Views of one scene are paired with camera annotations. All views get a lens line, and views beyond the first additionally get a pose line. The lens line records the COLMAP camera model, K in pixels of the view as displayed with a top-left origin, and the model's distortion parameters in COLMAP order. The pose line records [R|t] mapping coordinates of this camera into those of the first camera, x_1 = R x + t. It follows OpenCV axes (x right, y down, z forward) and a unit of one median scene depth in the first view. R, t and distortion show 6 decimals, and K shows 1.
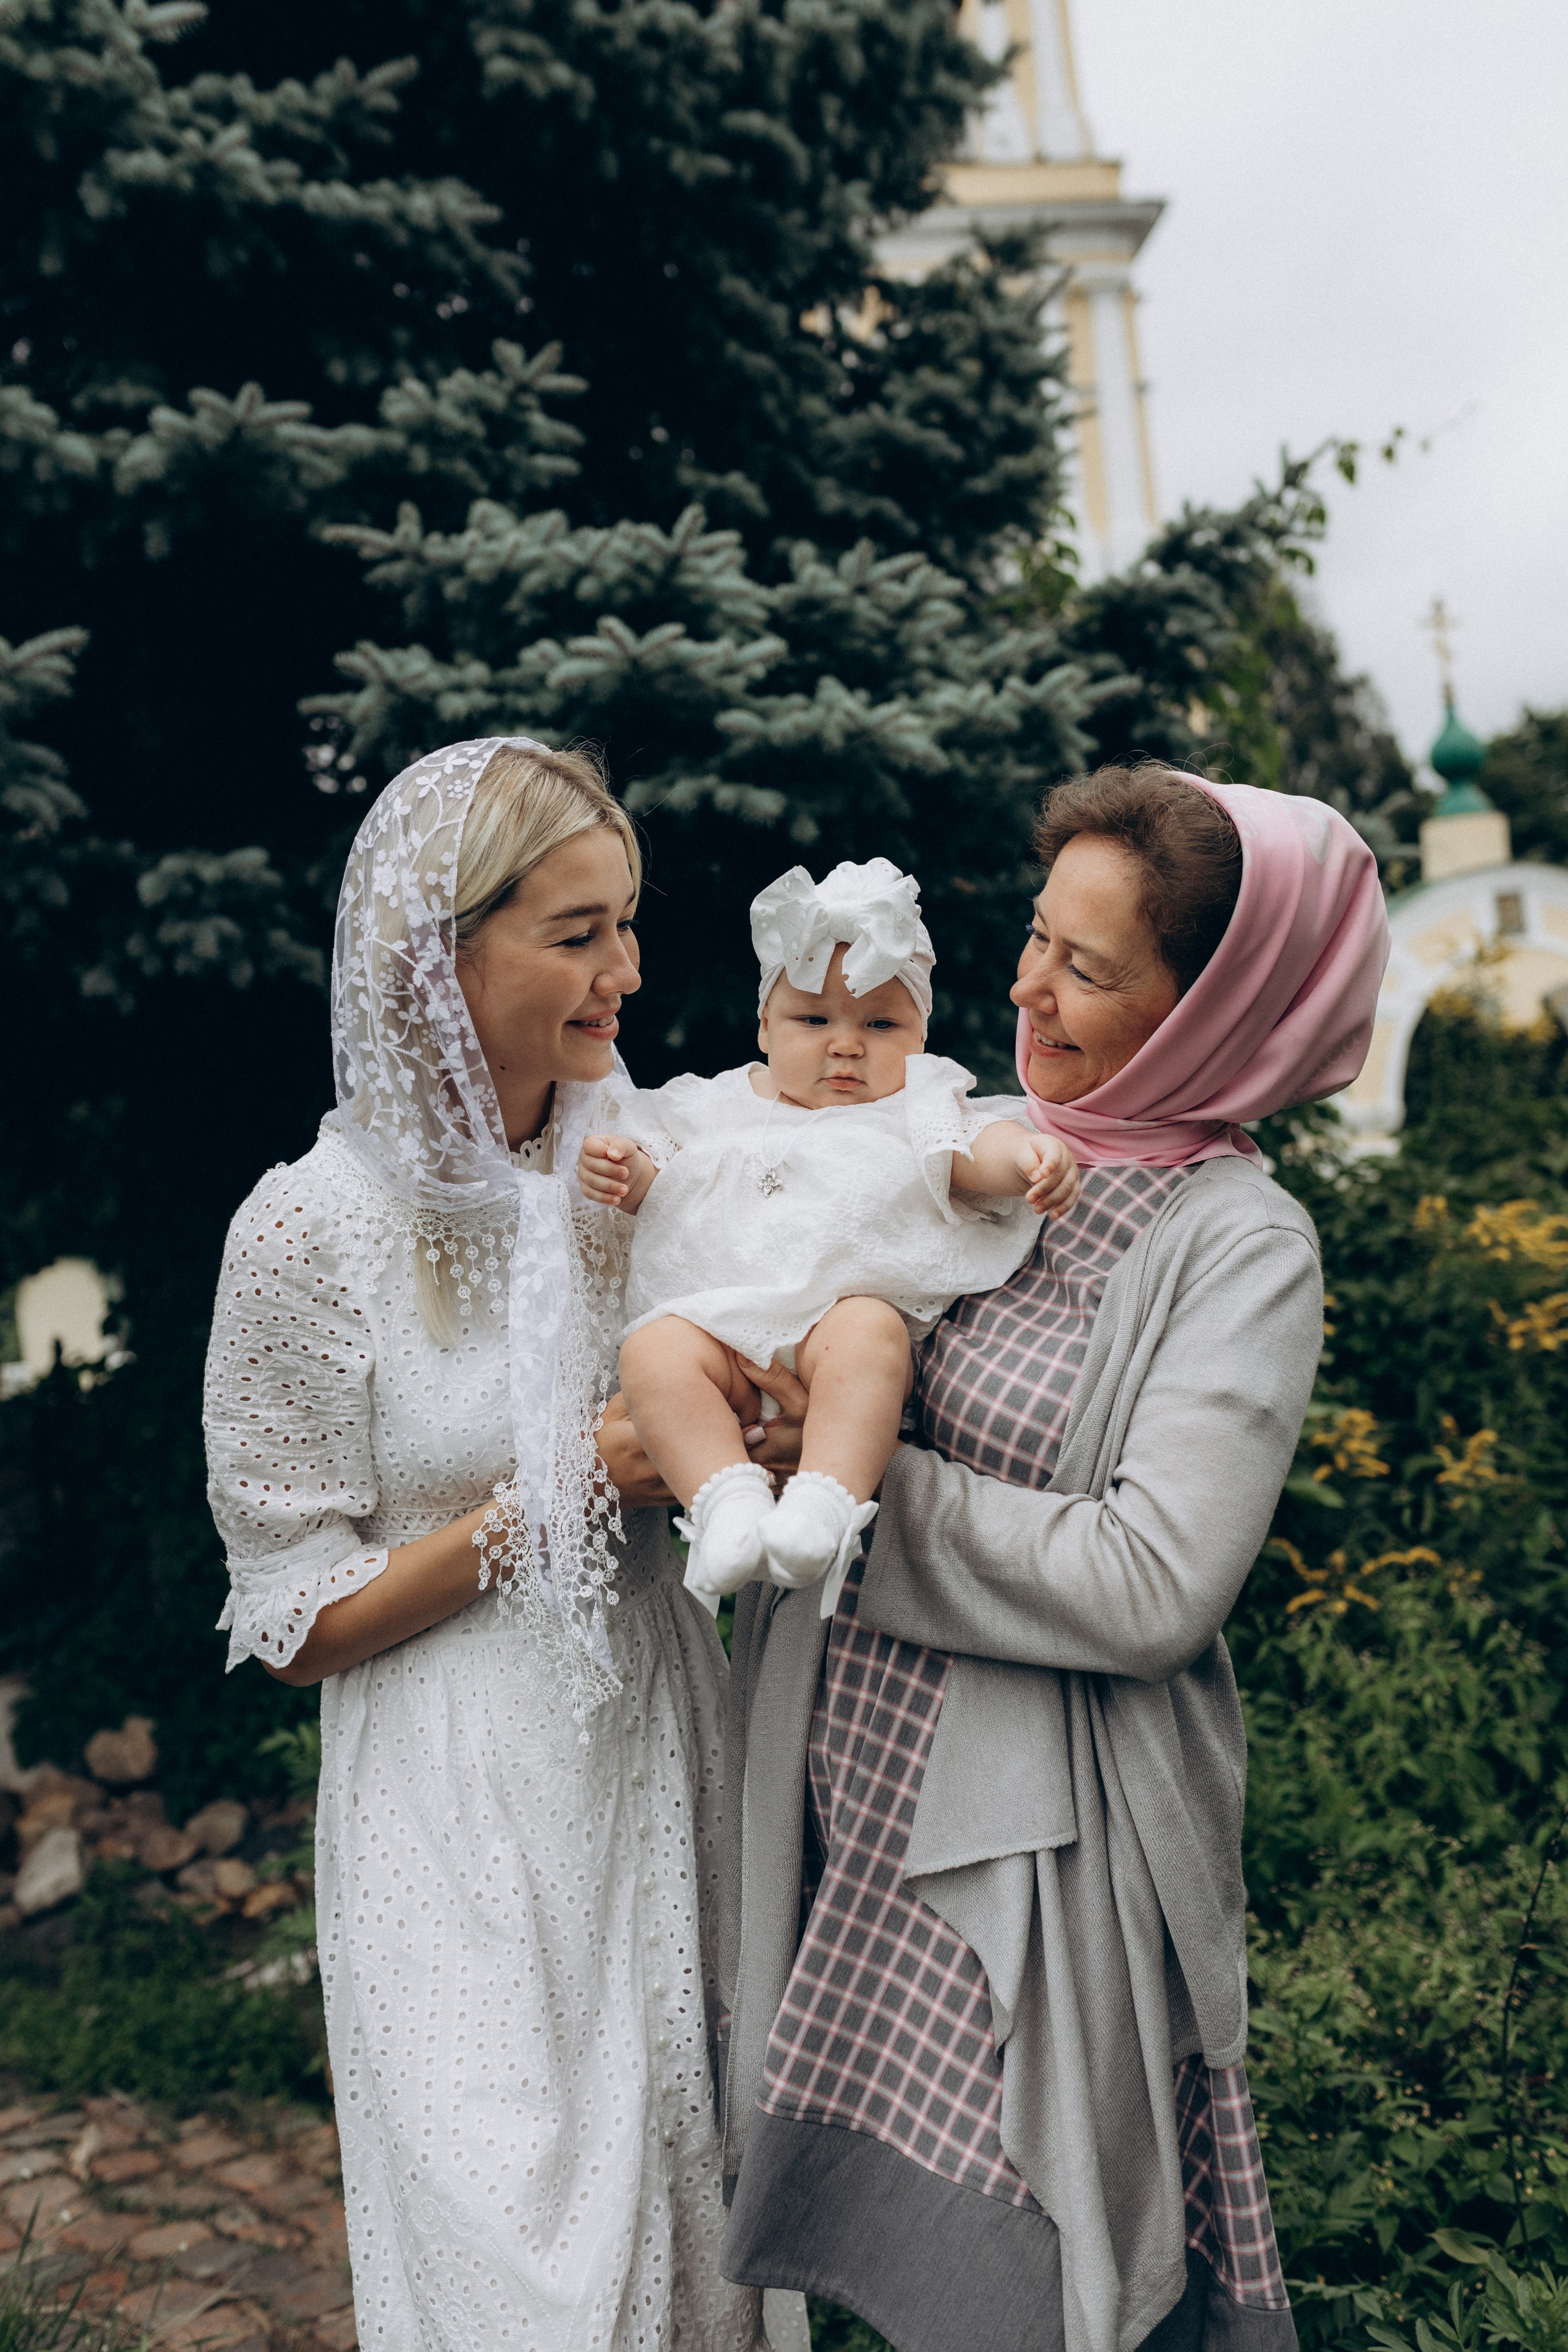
lens RADIAL K [[2182.2, 0, 858.6], [0, 2182.2, 1181.8], [0, 0, 1]] dist [0.088377, -0.016671]
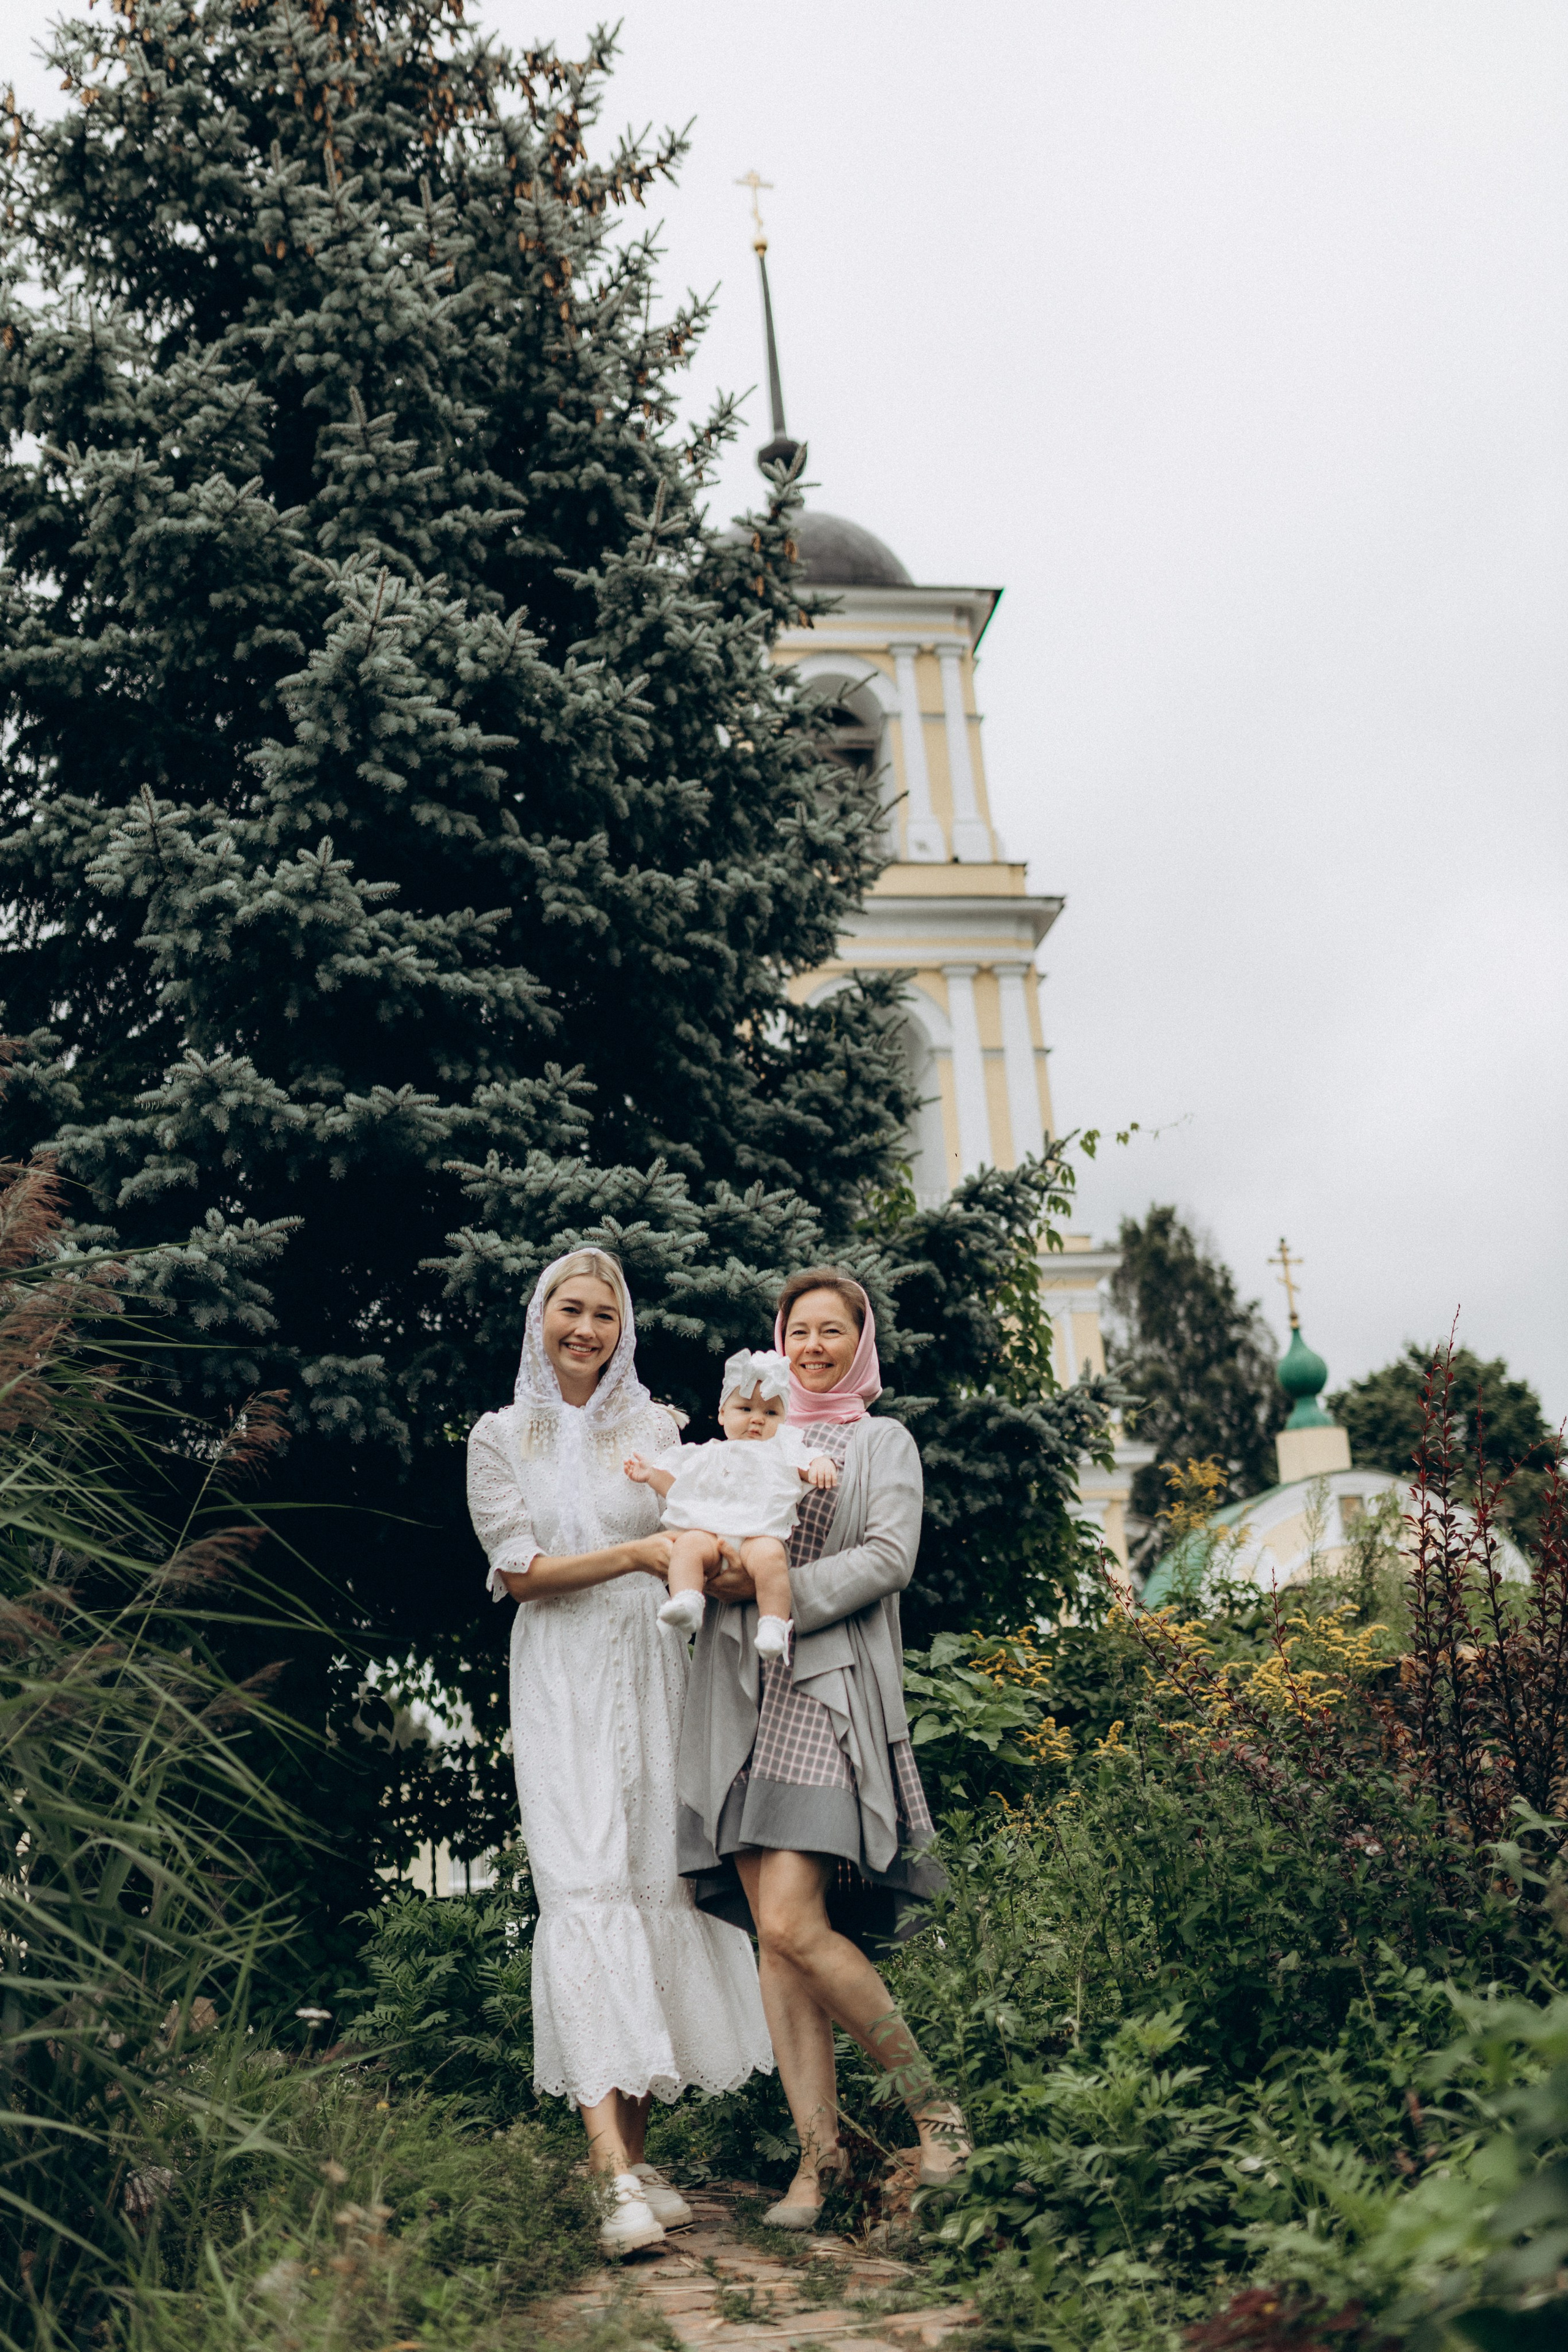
lens RADIAL K [[2214.9, 0, 790.6], [0, 2214.9, 1173.4], [0, 0, 1]] dist [-0.001400, 0.006488]
pose [[0.999185, 0.040103, 0.004647, 0.018100], [-0.037192, 0.959148, -0.280450, 0.167840], [-0.015704, 0.280048, 0.959858, -0.596727]]
